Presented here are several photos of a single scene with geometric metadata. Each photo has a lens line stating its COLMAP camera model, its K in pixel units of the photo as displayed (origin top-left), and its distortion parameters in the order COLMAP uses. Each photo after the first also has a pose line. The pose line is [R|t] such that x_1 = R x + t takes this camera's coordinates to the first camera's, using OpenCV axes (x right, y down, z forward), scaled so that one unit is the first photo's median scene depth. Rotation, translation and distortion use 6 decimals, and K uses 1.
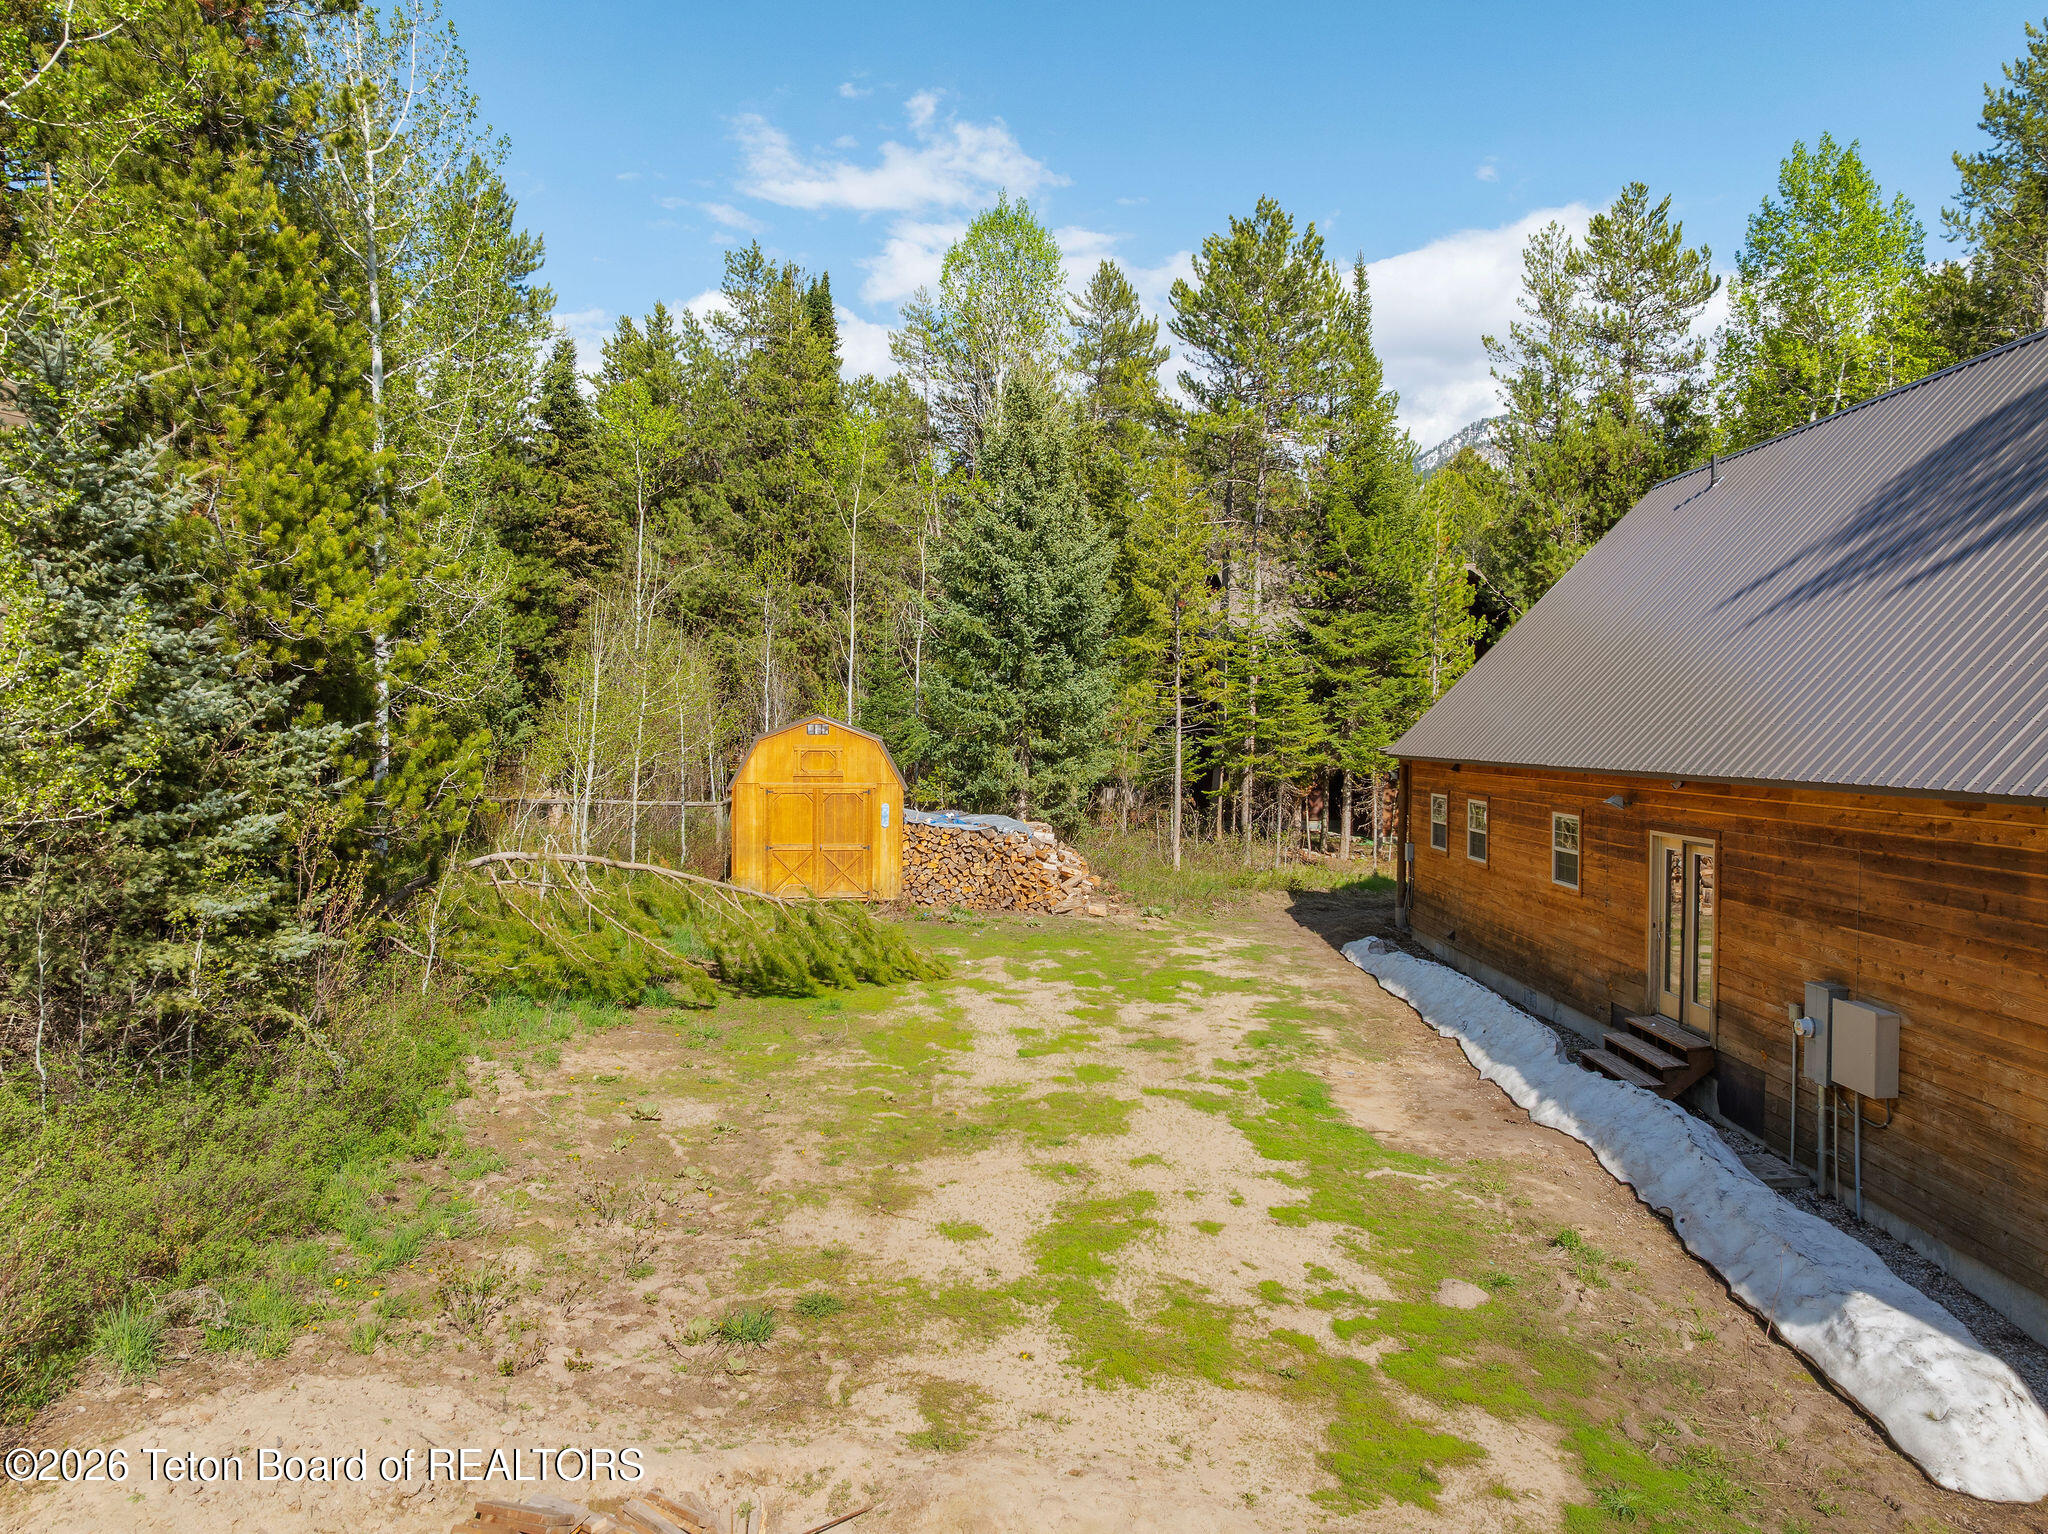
lens RADIAL K [[1498.3, 0, 1024.3], [0, 1498.3, 757.7], [0, 0, 1]] dist [-0.031200, -0.050550]
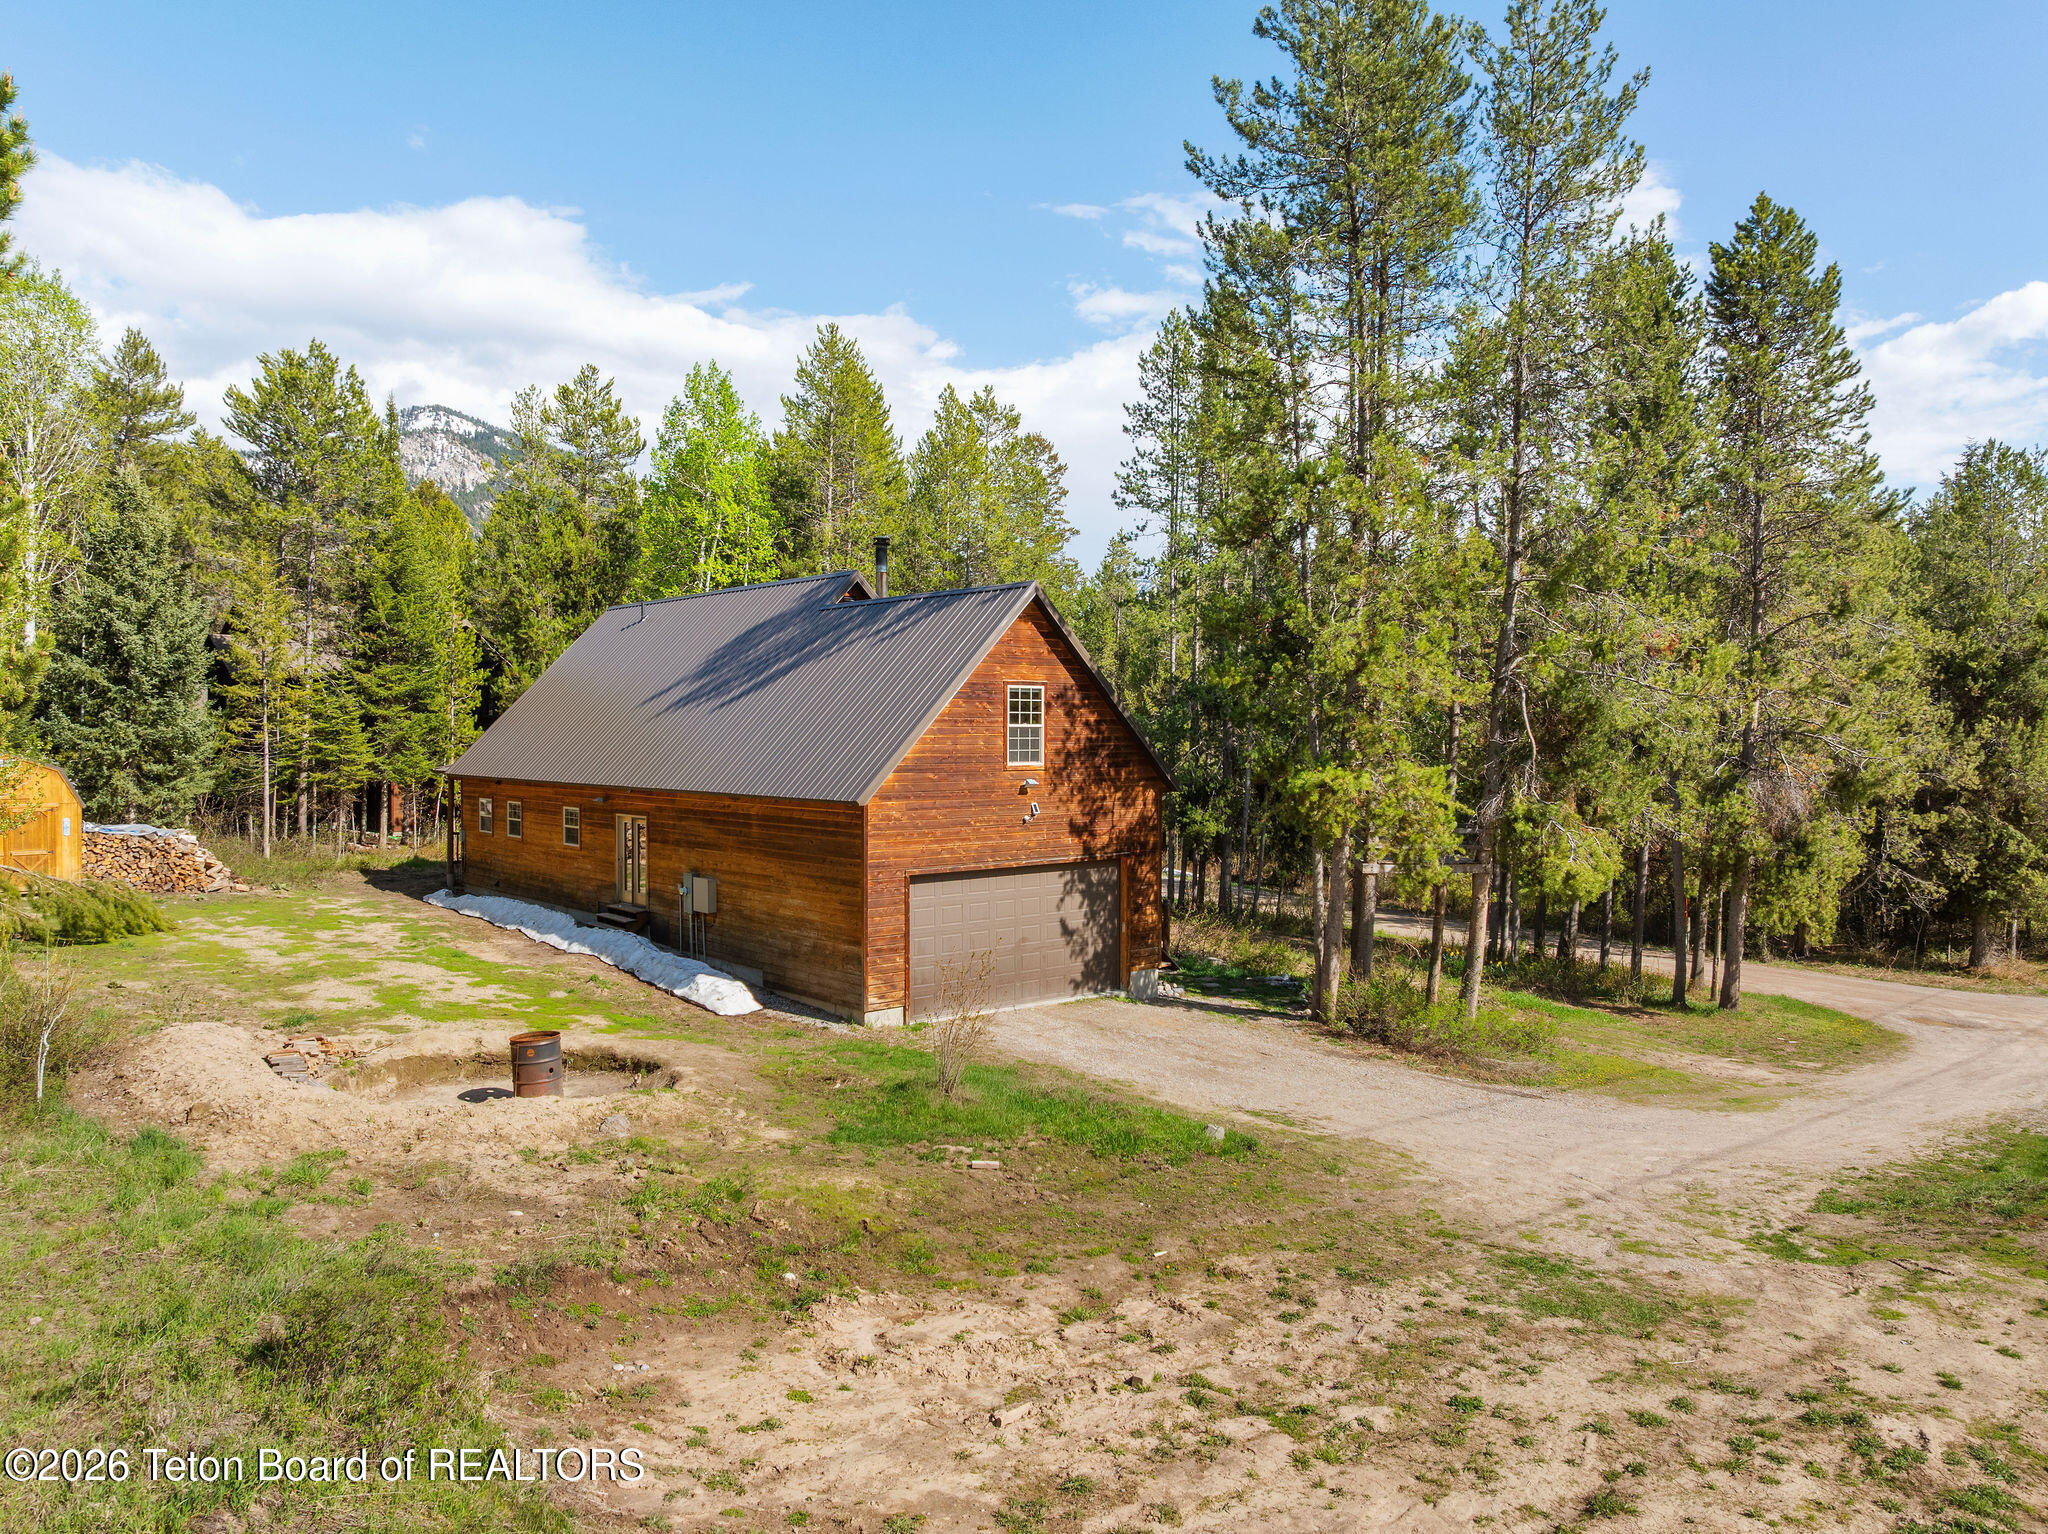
lens RADIAL K [[1498.3, 0, 1024.3], [0, 1498.3, 757.7], [0, 0, 1]] dist [-0.031200, -0.050550]
pose [[0.774449, -0.015903, 0.632437, -0.205154], [0.014541, 0.999867, 0.007337, -0.016218], [-0.632469, 0.003514, 0.774577, -0.438945]]
